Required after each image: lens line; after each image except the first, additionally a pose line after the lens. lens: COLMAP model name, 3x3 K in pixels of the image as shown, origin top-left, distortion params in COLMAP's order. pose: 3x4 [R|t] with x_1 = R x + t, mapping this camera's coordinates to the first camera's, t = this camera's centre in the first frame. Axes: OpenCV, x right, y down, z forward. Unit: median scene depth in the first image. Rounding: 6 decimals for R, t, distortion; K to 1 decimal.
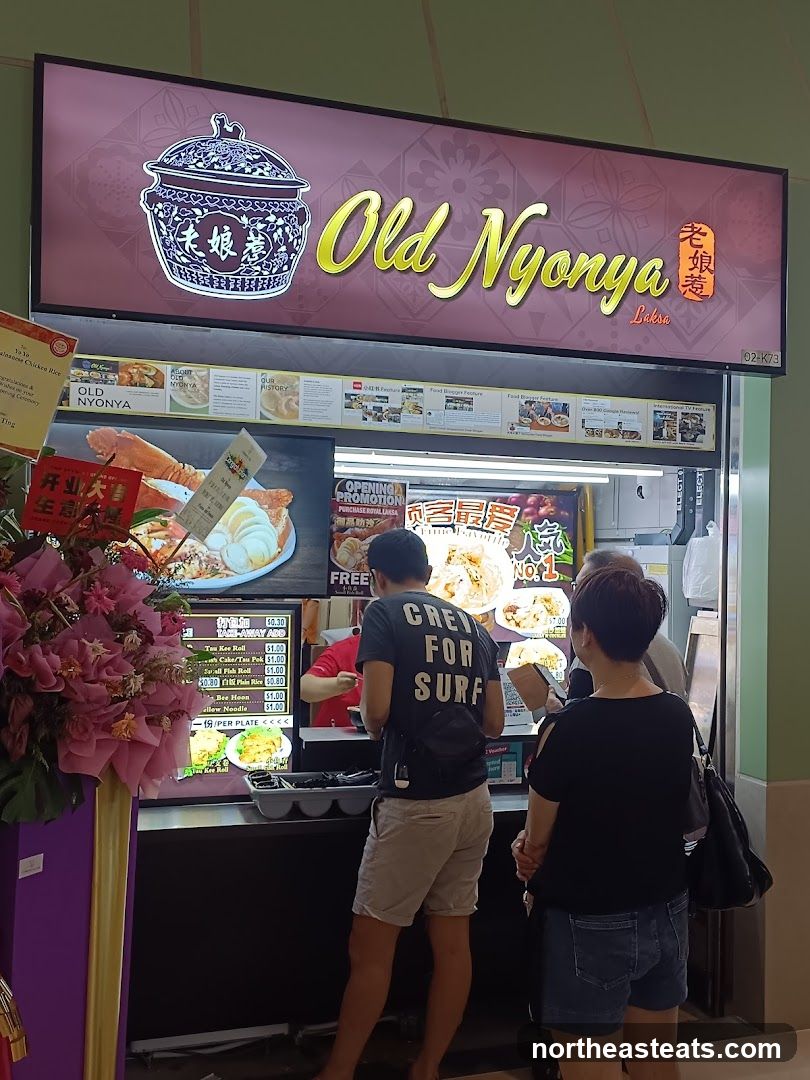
lens RADIAL K [[1082.9, 0, 405.0], [0, 1082.9, 540.0], [0, 0, 1]] dist [0.046942, 0.023983]
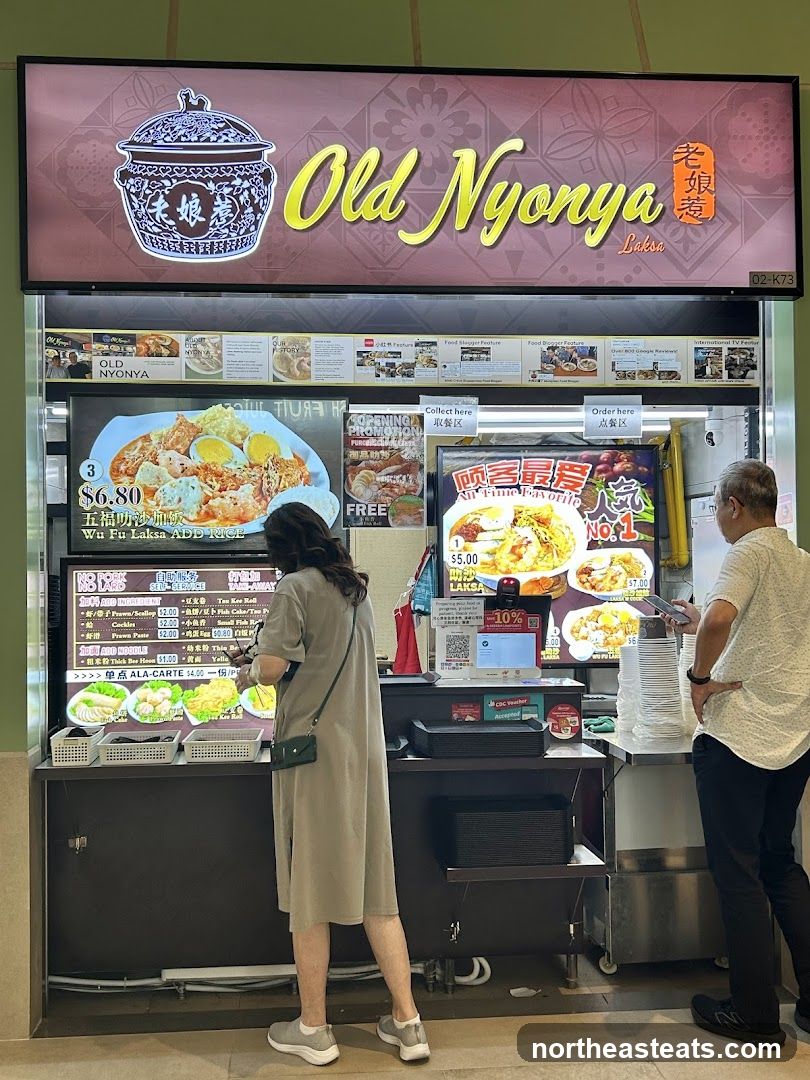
lens RADIAL K [[1171.6, 0, 390.8], [0, 1171.6, 549.2], [0, 0, 1]] dist [0.163916, -0.488577]
pose [[0.973436, -0.033361, -0.226515, 0.235460], [0.034031, 0.999420, -0.000947, 0.055674], [0.226416, -0.006786, 0.974007, -0.069739]]
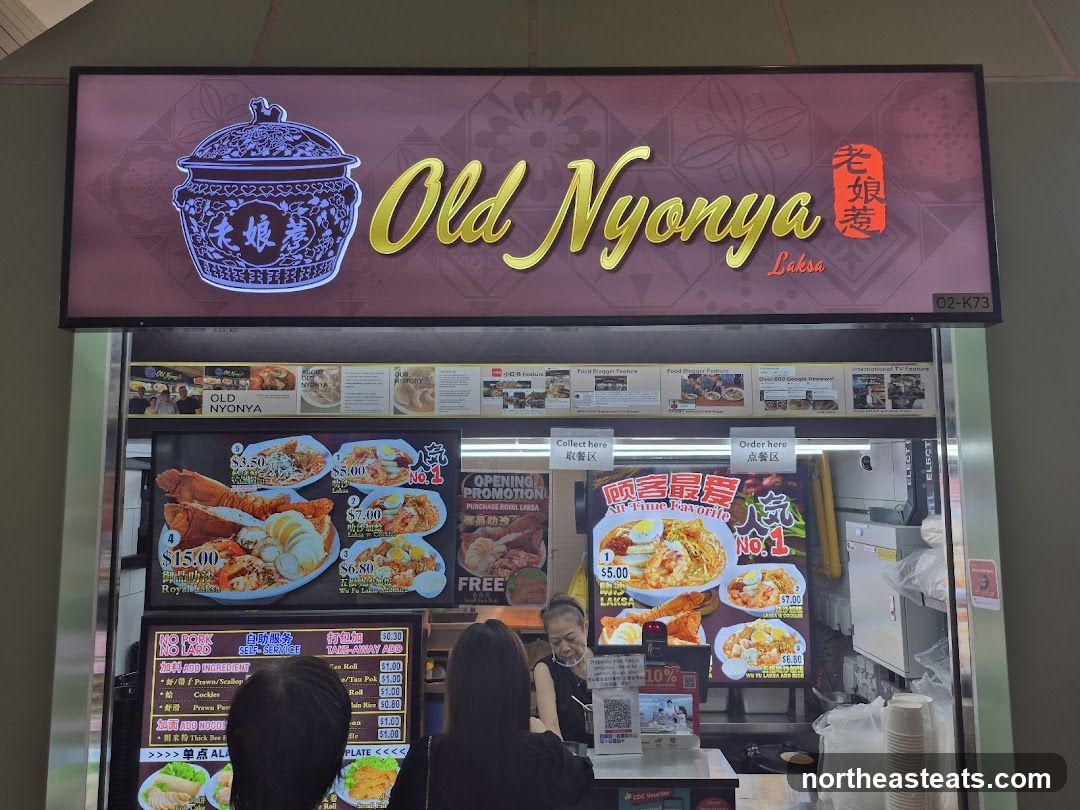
lens RADIAL K [[766.0, 0, 542.1], [0, 766.0, 404.6], [0, 0, 1]] dist [0.114973, -0.154373]
pose [[0.951583, -0.055391, -0.302361, 0.212234], [0.030191, 0.995716, -0.087394, -0.058499], [0.305906, 0.074034, 0.949179, 0.405932]]
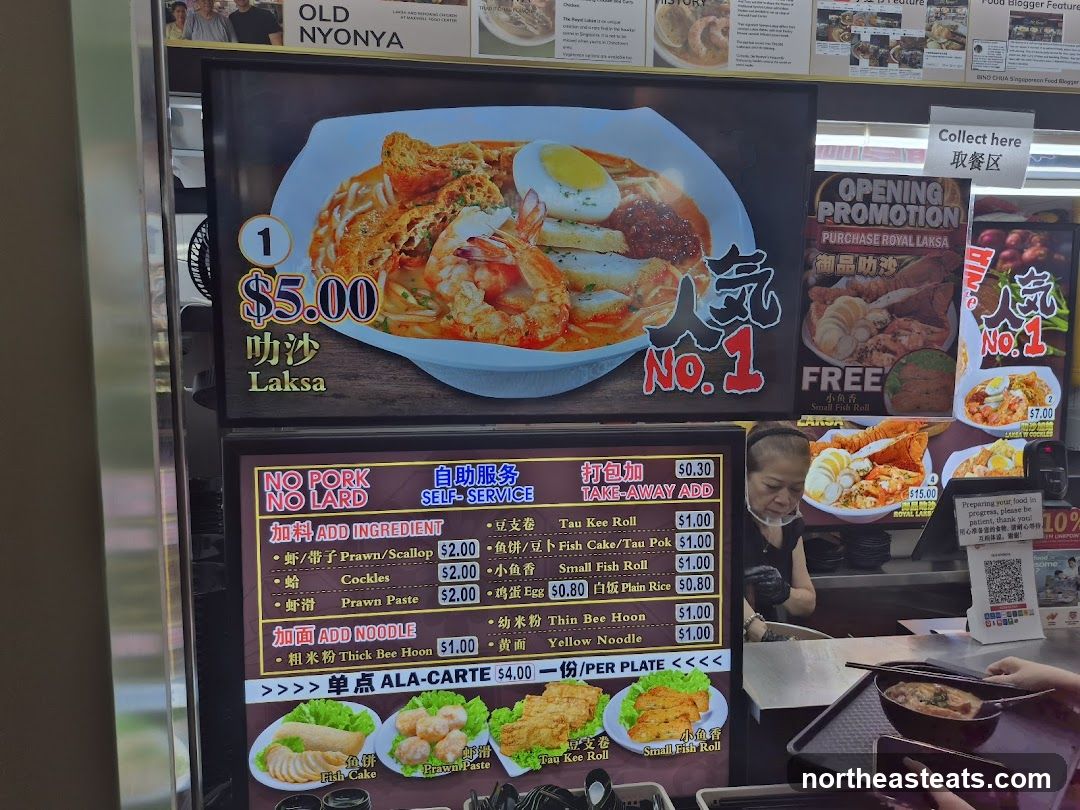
lens RADIAL K [[766.0, 0, 542.1], [0, 766.0, 404.6], [0, 0, 1]] dist [0.114973, -0.154373]
pose [[0.984645, -0.000575, -0.174566, -0.127504], [0.022273, 0.992235, 0.122366, 0.000166], [0.173140, -0.124375, 0.977012, 0.645183]]
